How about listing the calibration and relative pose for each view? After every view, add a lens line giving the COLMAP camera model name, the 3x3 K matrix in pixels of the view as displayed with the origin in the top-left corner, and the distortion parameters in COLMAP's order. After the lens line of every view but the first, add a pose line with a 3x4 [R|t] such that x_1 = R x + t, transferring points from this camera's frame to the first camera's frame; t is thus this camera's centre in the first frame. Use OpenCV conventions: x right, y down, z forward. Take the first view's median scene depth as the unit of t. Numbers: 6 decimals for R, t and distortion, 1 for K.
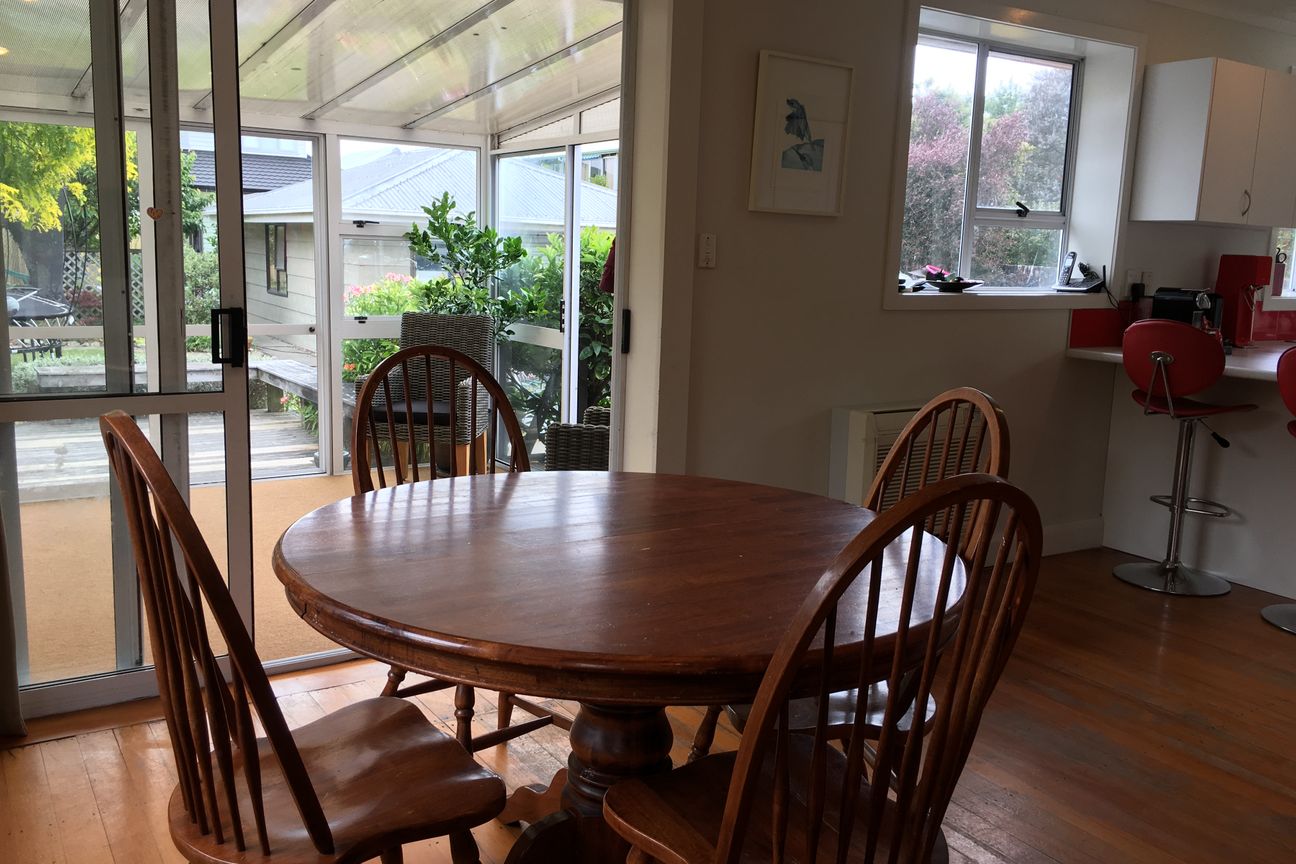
lens RADIAL K [[1082.2, 0, 643.1], [0, 1082.2, 434.9], [0, 0, 1]] dist [-0.004035, -0.003174]
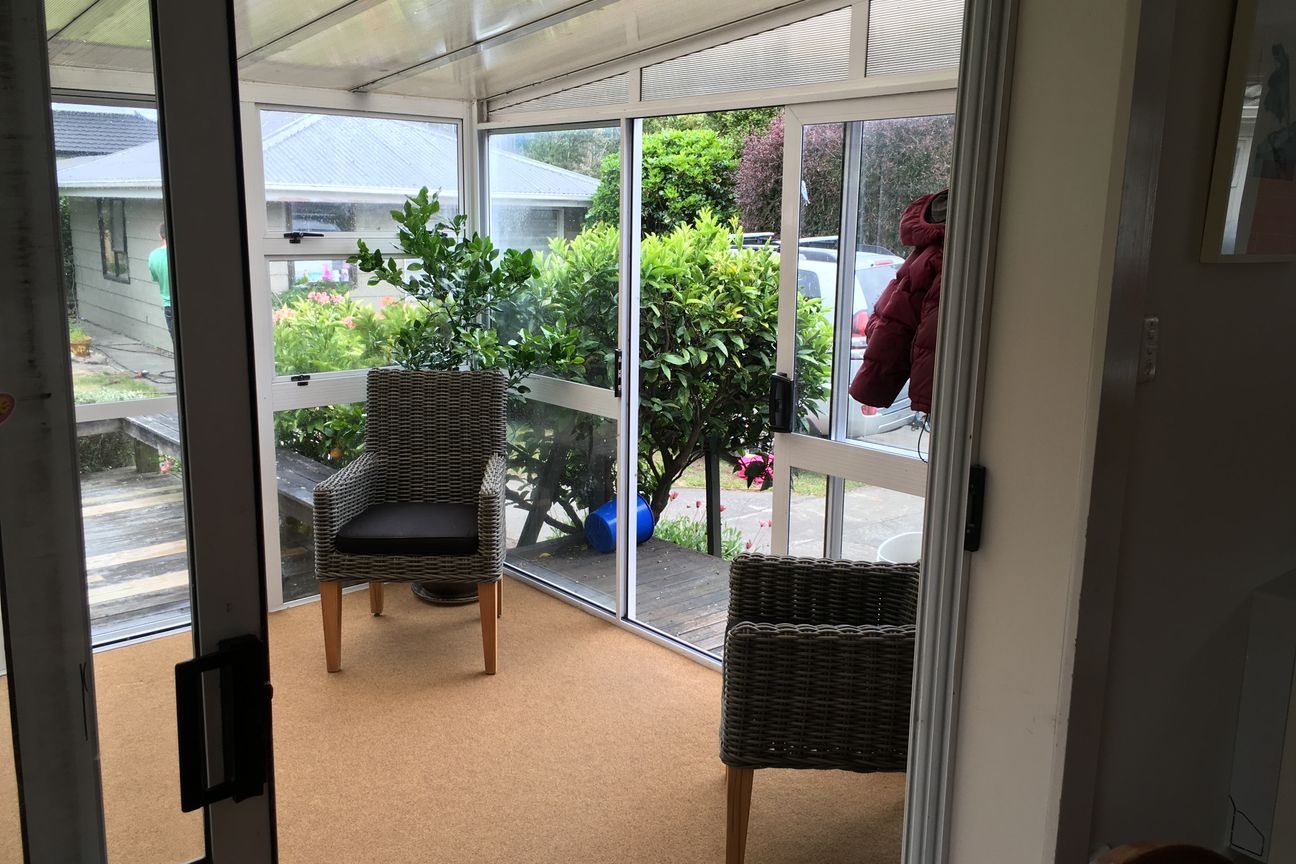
lens RADIAL K [[1082.2, 0, 652.8], [0, 1082.2, 425.5], [0, 0, 1]] dist [-0.004035, -0.003174]
pose [[0.989365, -0.044132, 0.138599, -0.140025], [0.039767, 0.998627, 0.034104, -0.093339], [-0.139914, -0.028229, 0.989761, 0.307555]]
